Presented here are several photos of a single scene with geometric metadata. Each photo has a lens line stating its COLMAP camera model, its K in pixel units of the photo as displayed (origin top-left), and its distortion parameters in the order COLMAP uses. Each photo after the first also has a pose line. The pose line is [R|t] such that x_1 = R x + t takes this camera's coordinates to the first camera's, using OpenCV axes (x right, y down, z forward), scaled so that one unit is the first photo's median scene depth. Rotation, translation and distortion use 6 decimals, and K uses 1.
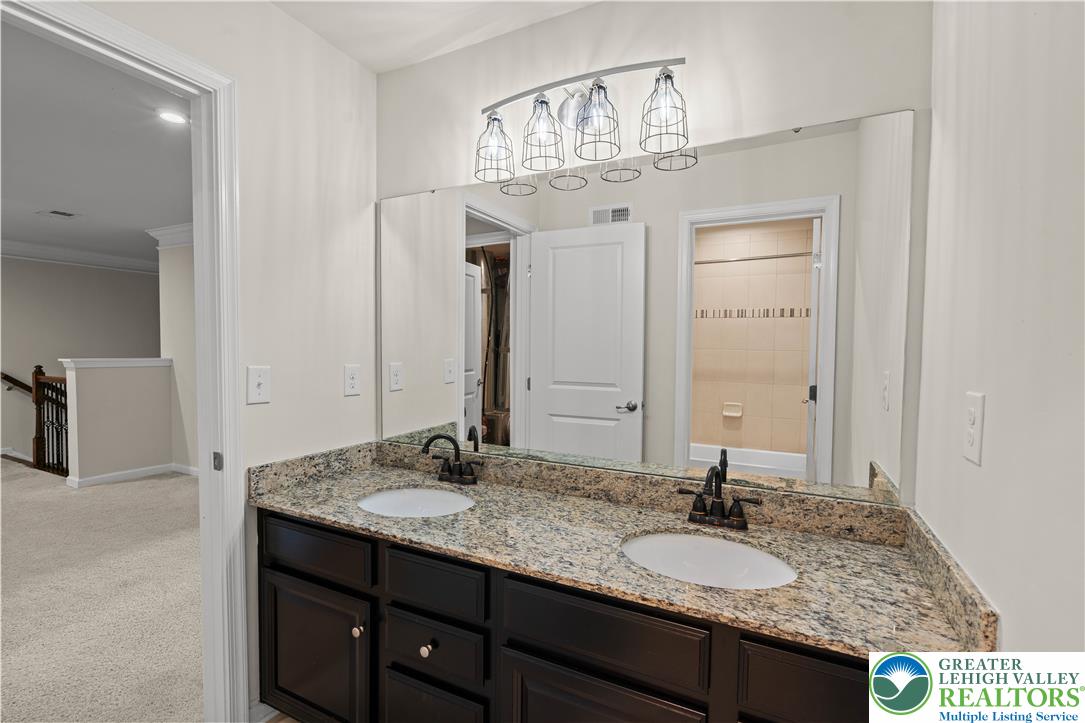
lens RADIAL K [[485.0, 0, 542.5], [0, 485.0, 361.5], [0, 0, 1]] dist [-0.000533, -0.000084]
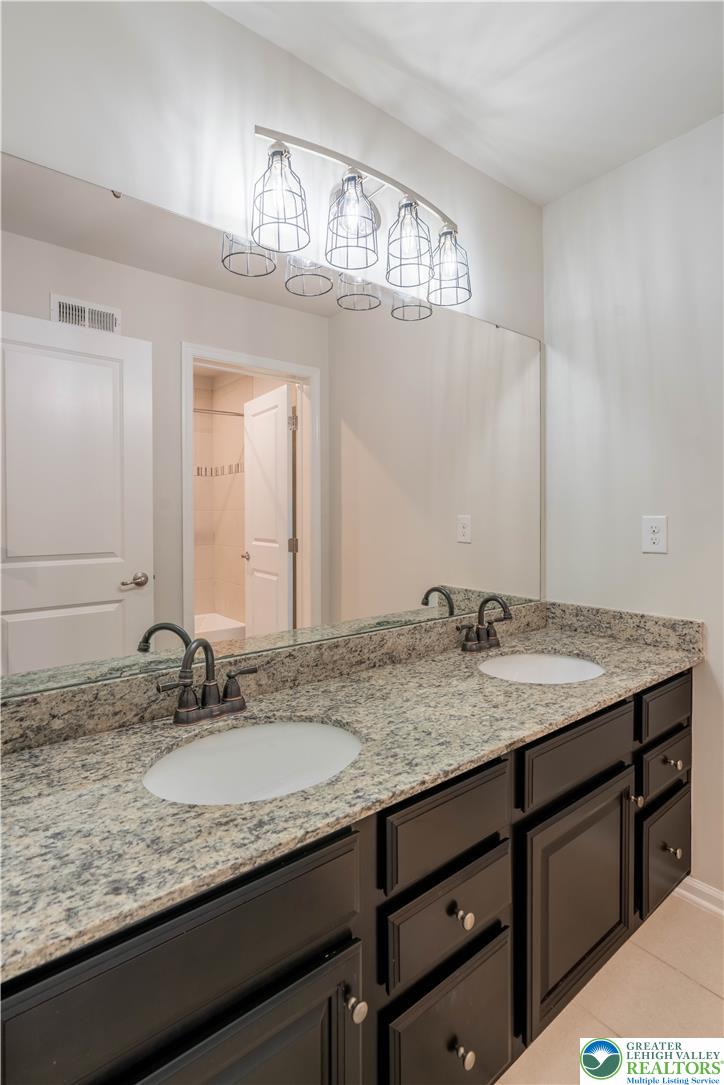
lens RADIAL K [[522.9, 0, 363.4], [0, 522.9, 530.2], [0, 0, 1]] dist [-0.001318, 0.000771]
pose [[0.419721, -0.033552, 0.907033, -0.735967], [0.035301, 0.999164, 0.020624, 0.019392], [-0.906967, 0.023363, 0.420554, 0.620081]]
